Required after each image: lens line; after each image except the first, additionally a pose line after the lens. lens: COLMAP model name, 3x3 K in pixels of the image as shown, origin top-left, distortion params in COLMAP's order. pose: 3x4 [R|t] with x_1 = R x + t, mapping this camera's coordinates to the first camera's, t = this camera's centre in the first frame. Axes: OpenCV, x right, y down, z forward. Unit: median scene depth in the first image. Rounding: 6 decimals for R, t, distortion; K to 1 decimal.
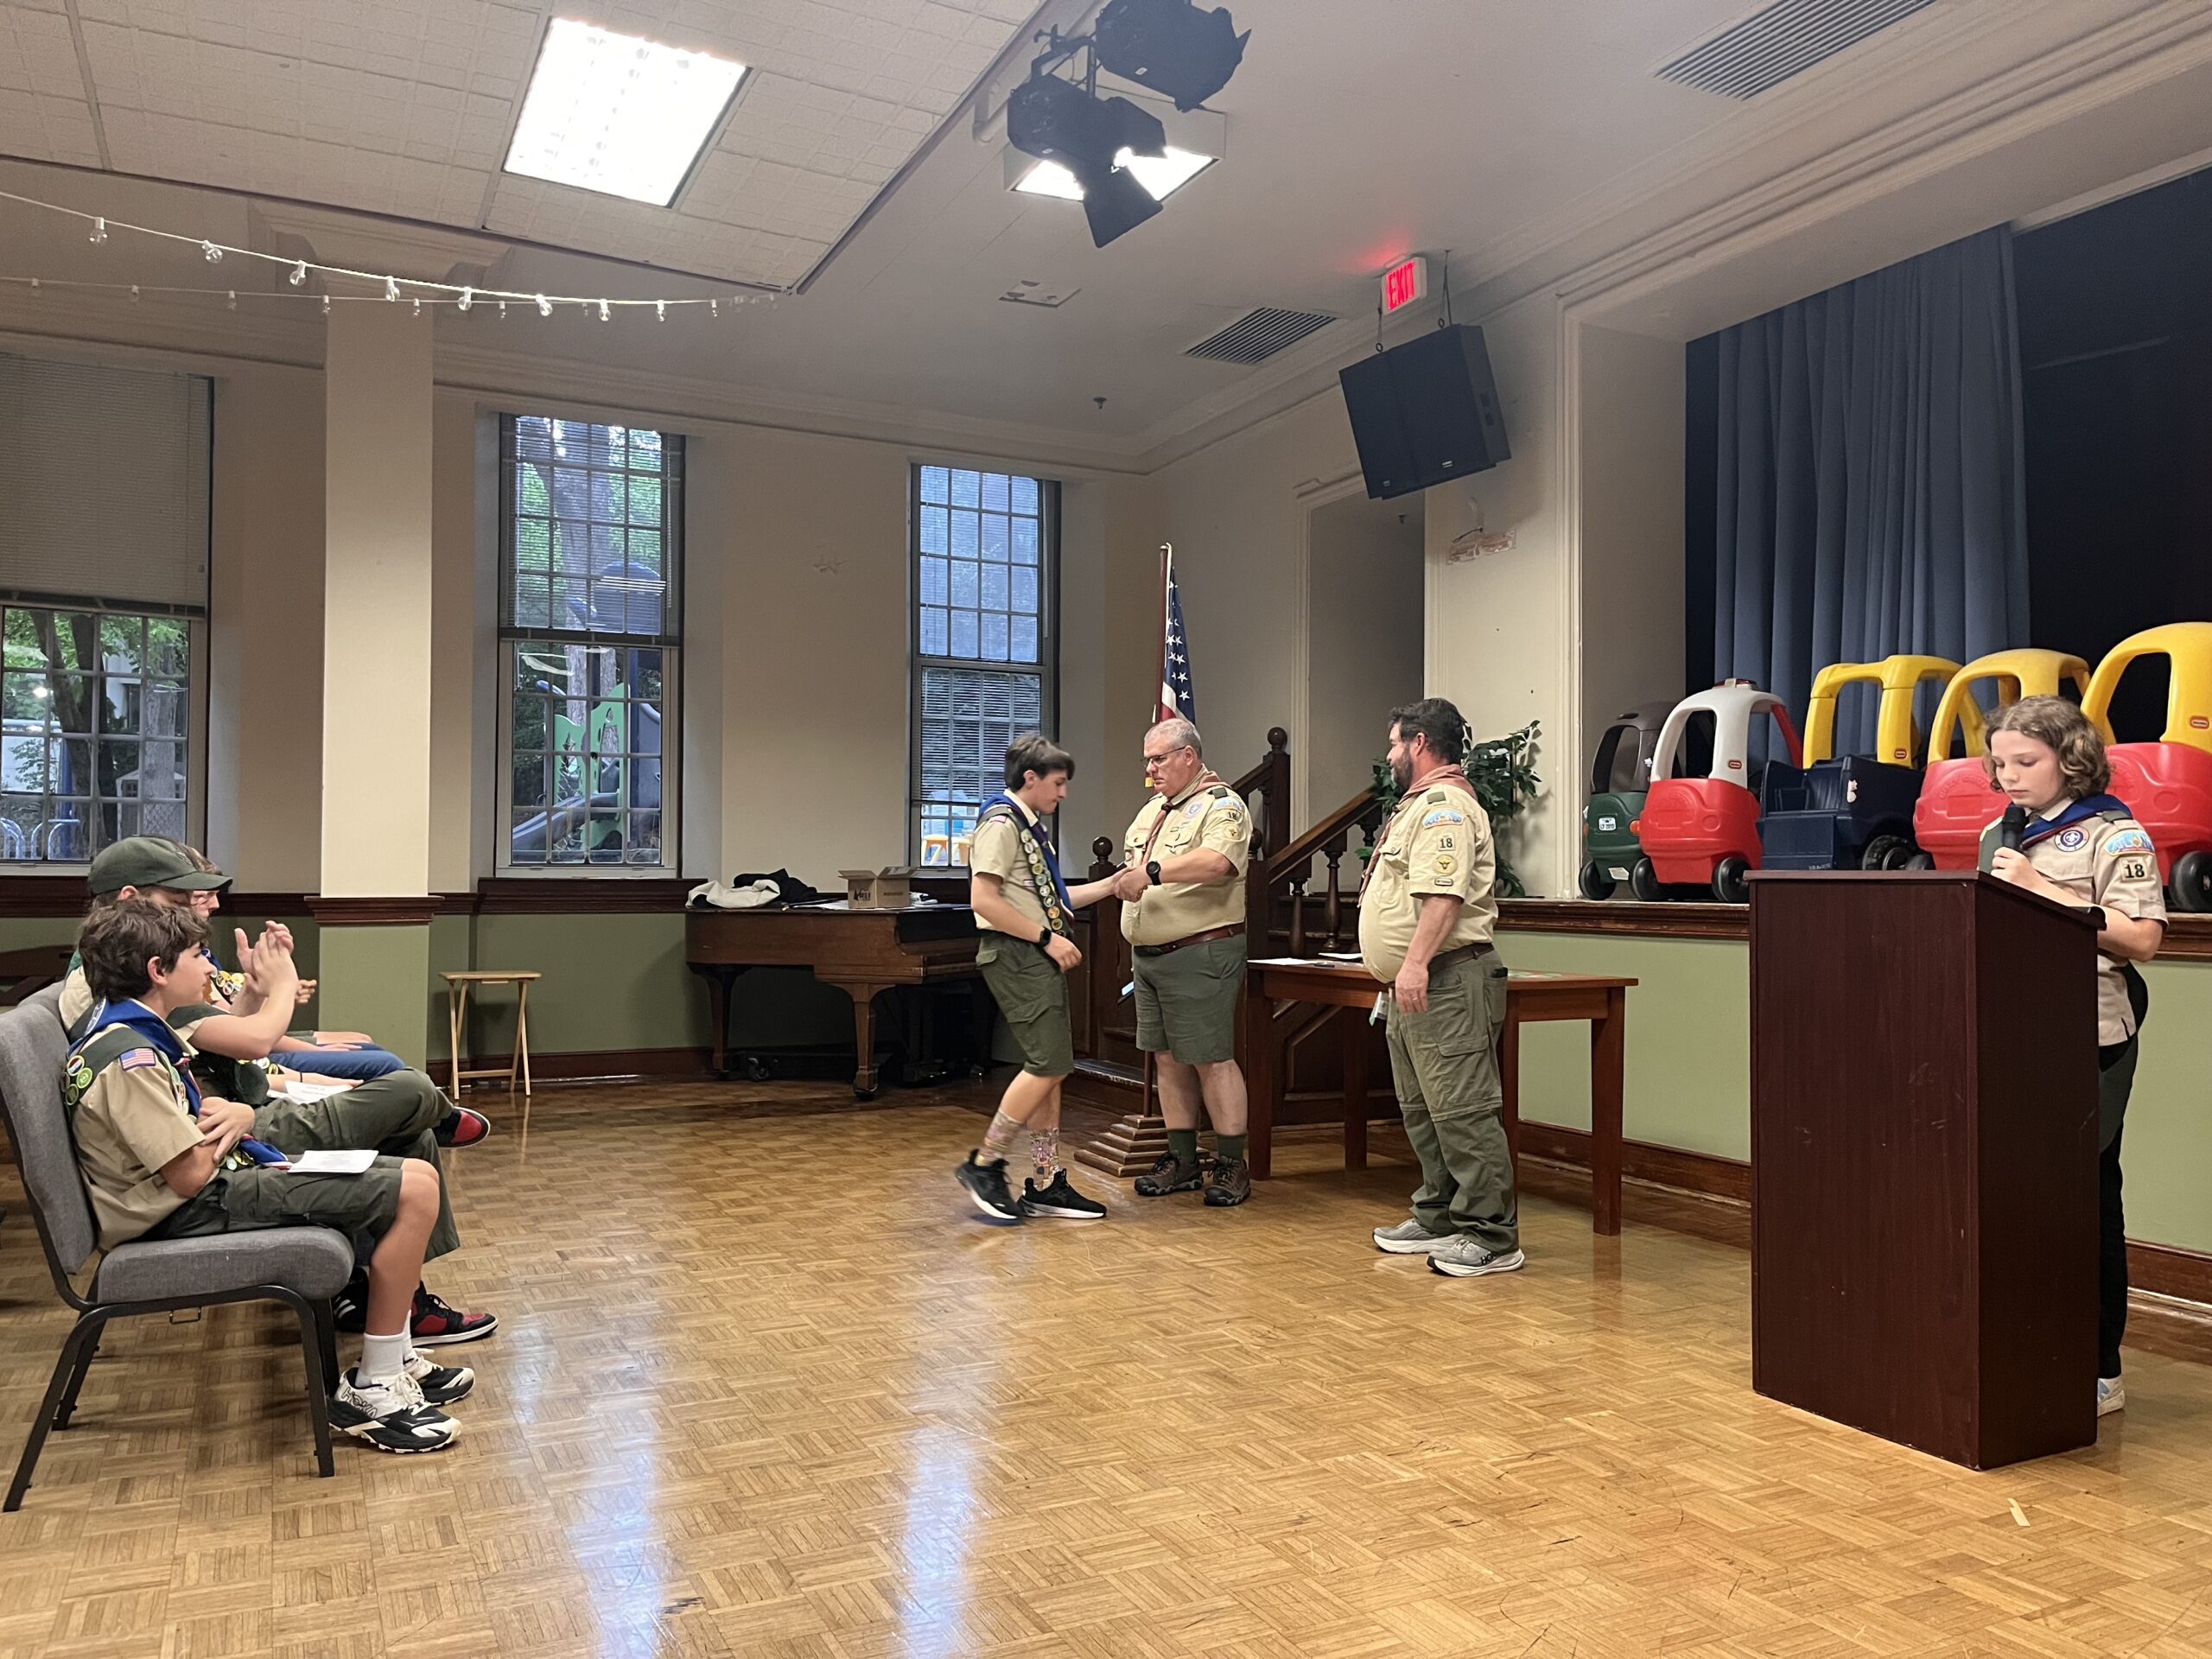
lens RADIAL K [[1671.7, 0, 1102.9], [0, 1671.7, 844.2], [0, 0, 1]] dist [0.086272, -0.128698]
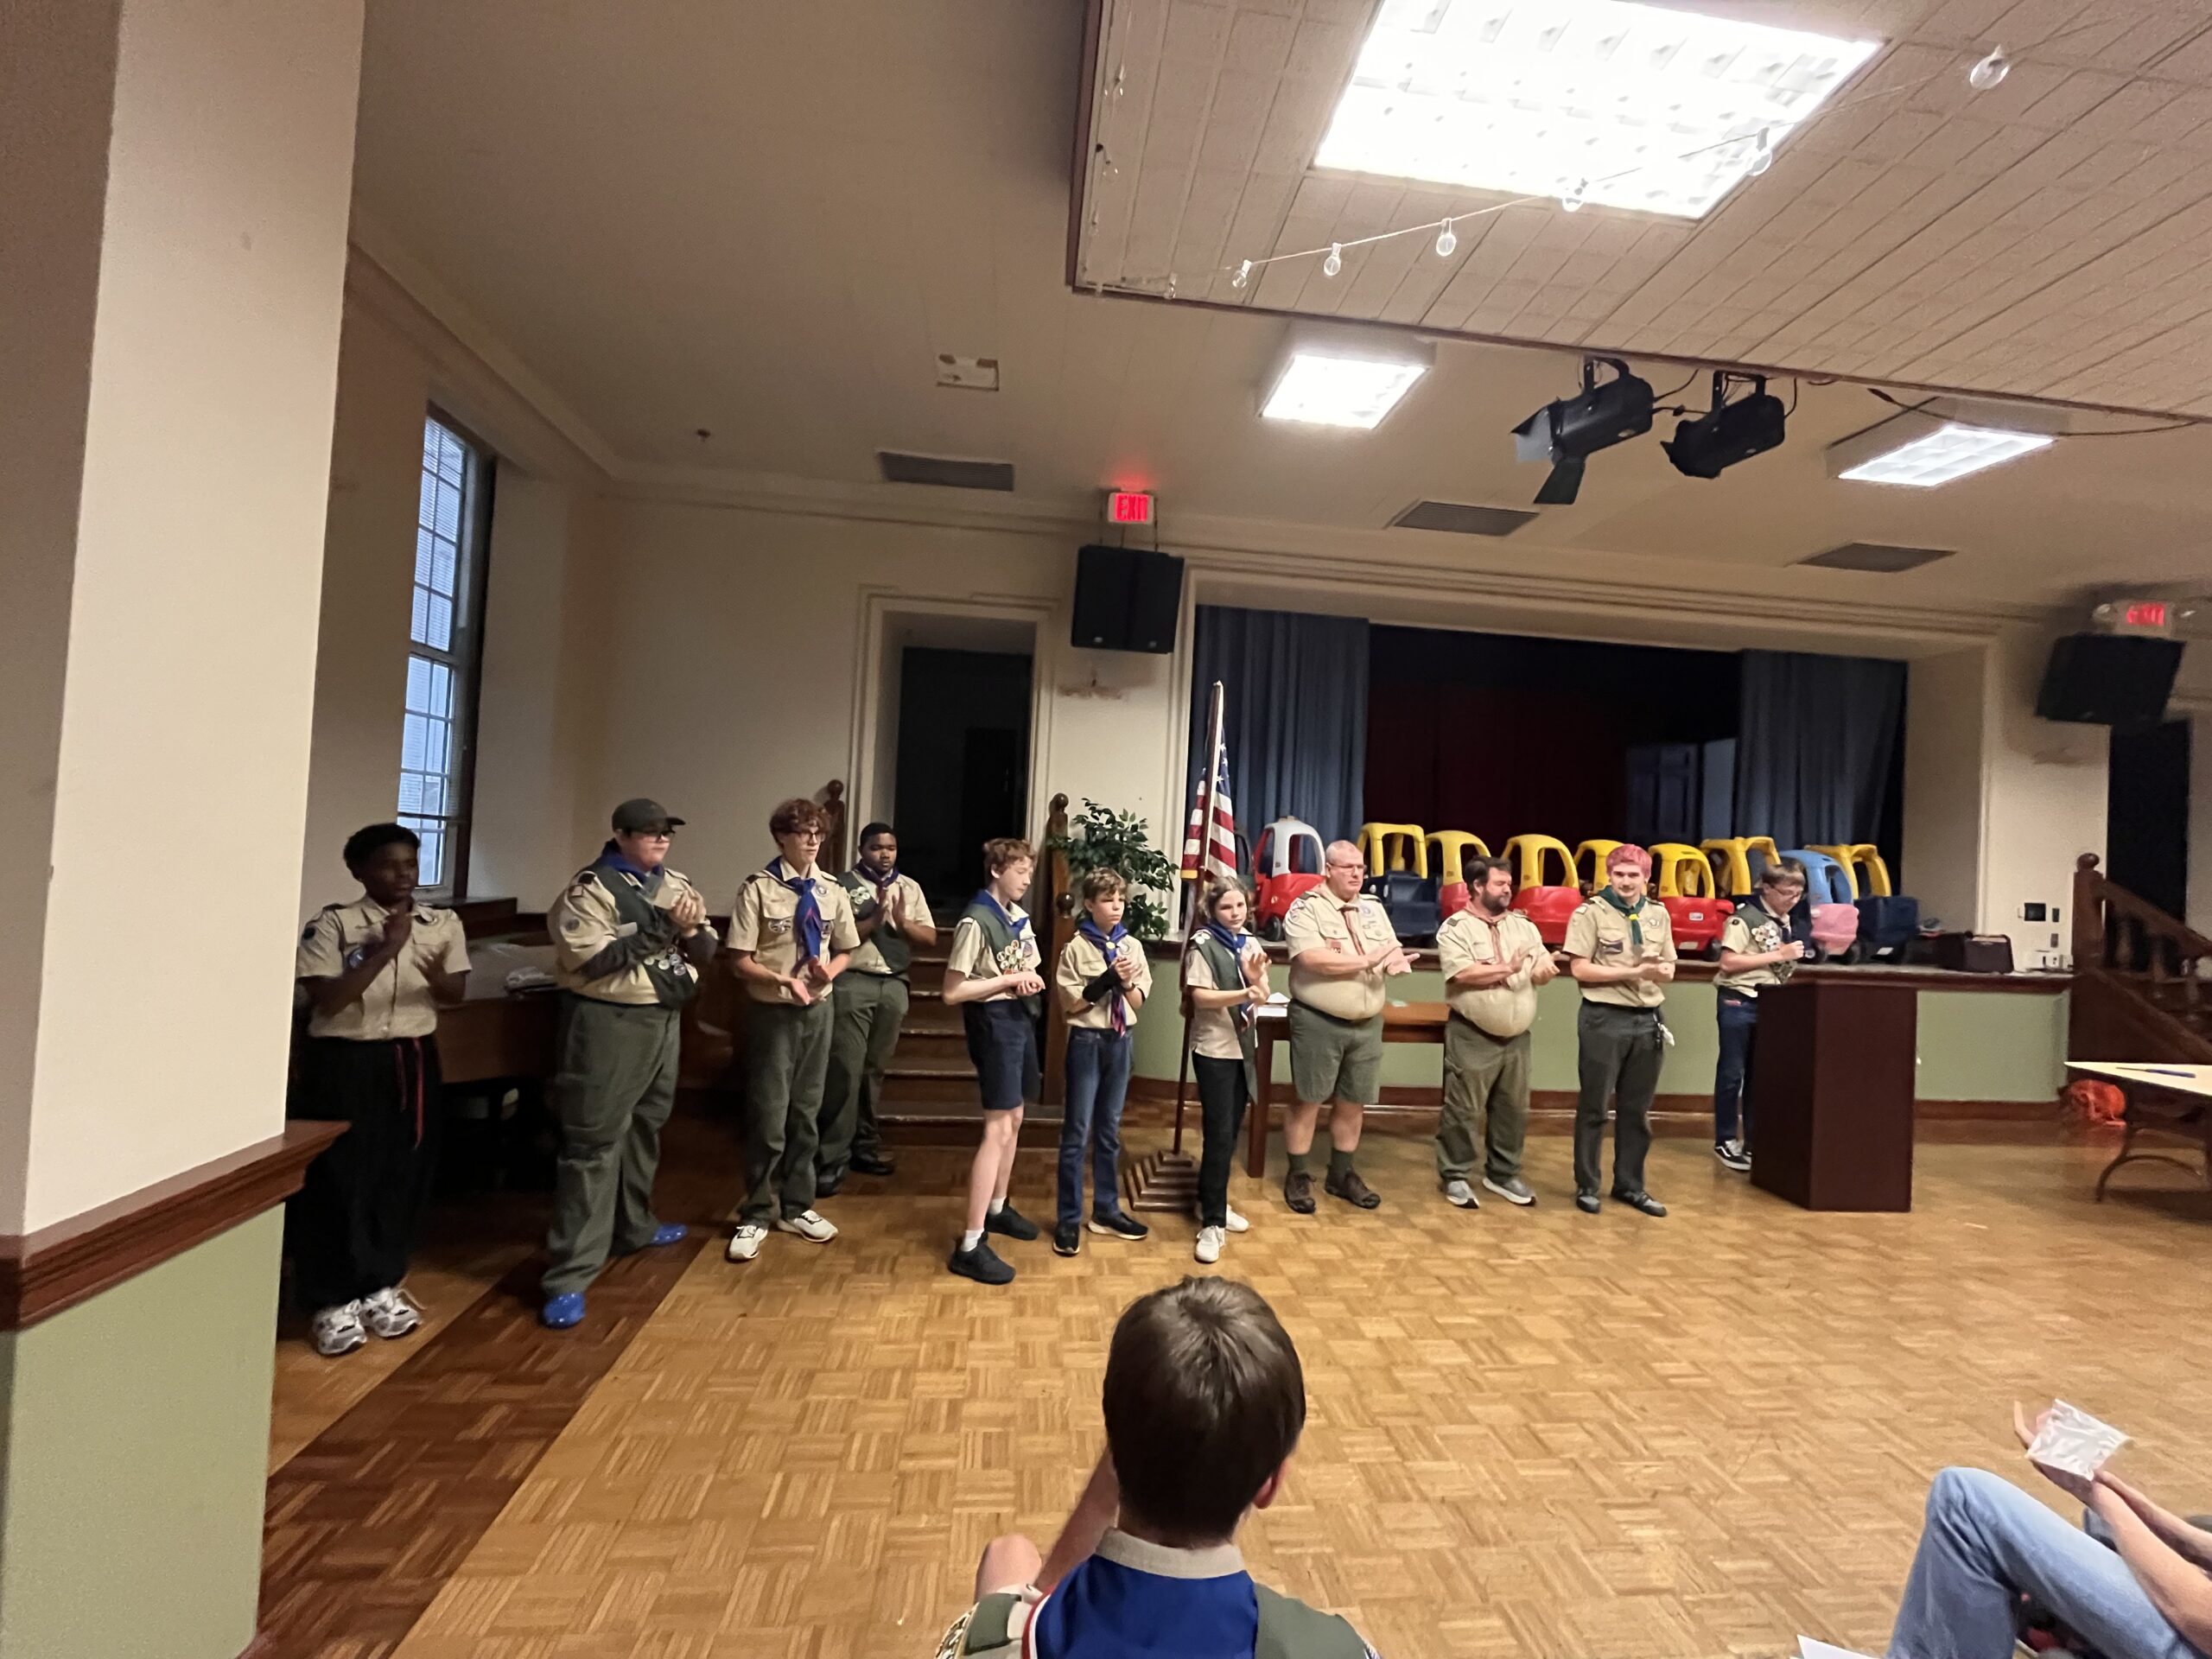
lens RADIAL K [[898.3, 0, 1109.2], [0, 898.3, 833.6], [0, 0, 1]] dist [0.000611, -0.000068]
pose [[0.345912, 0.032062, 0.937719, -0.687327], [-0.068582, 0.997607, -0.008810, -0.064737], [-0.935757, -0.061263, 0.347283, 0.958941]]
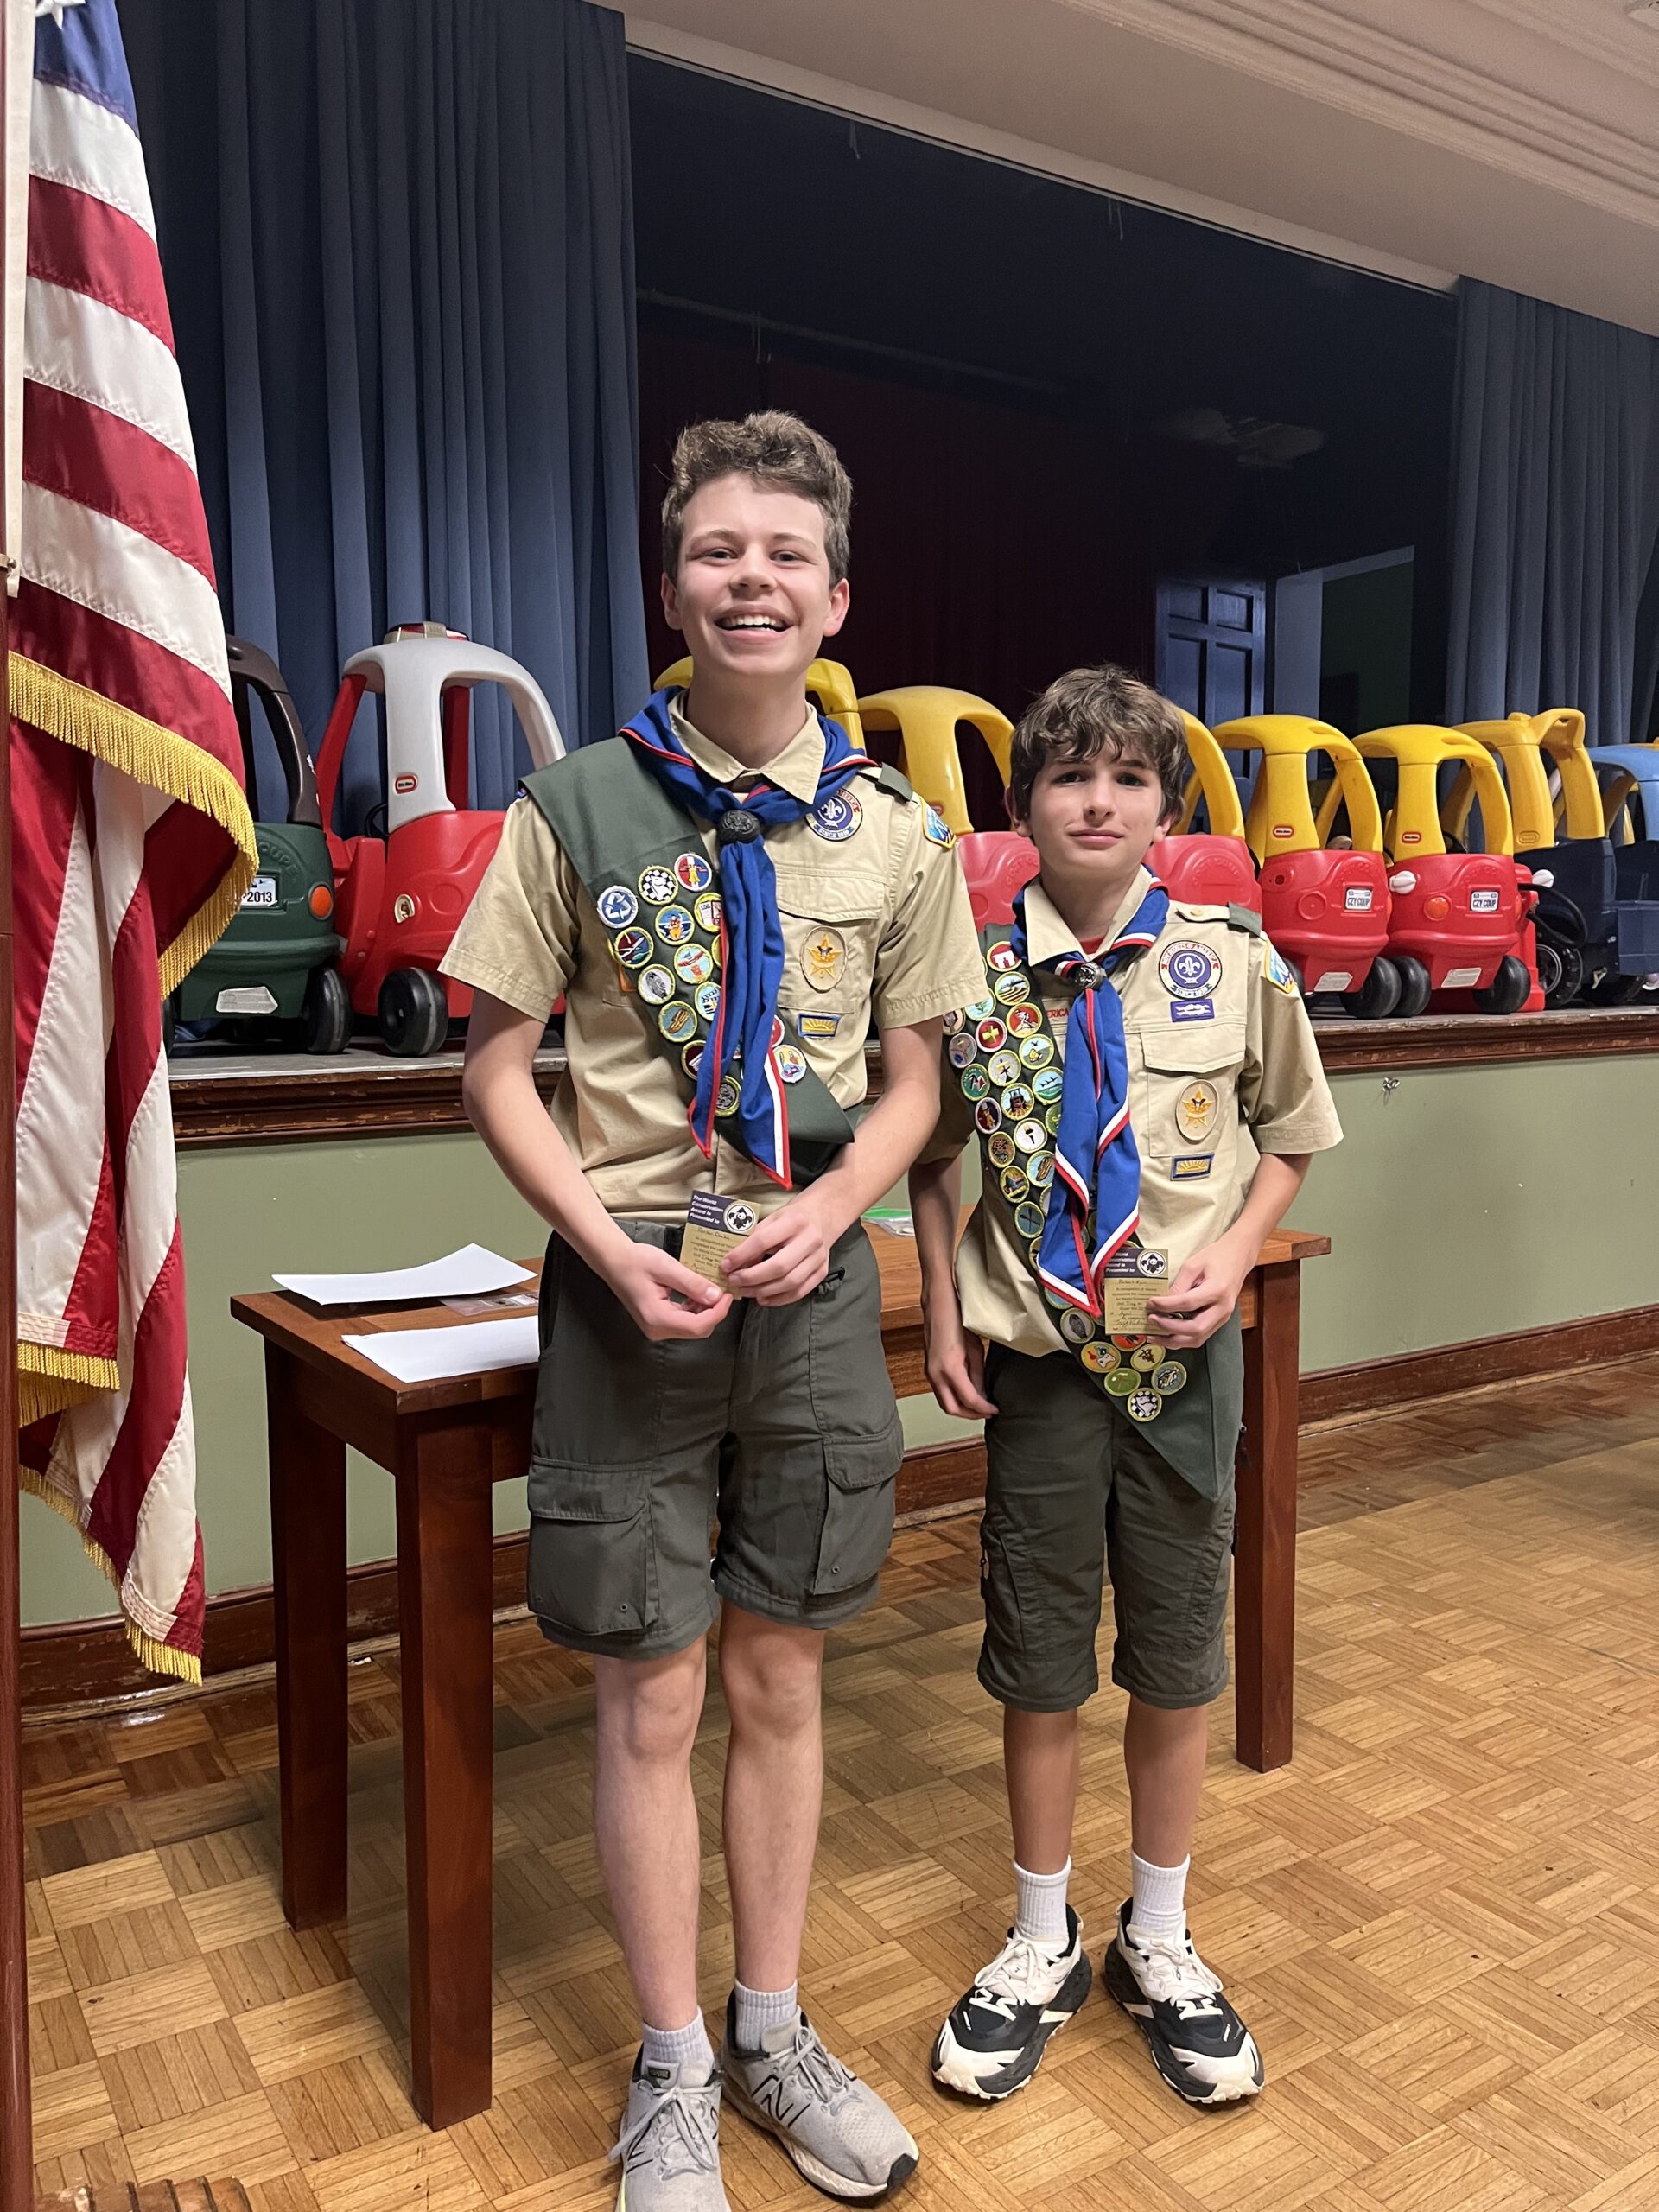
lens RADIAL K [[1671.7, 0, 849.1], [0, 1671.7, 1101.6], [0, 0, 1]] dist [0.086272, -0.128698]
pose [[-0.114107, -0.094661, 0.988948, -0.202126], [-0.015453, 0.995499, 0.093505, -0.000312], [-0.993348, -0.004613, -0.115056, 1.056373]]
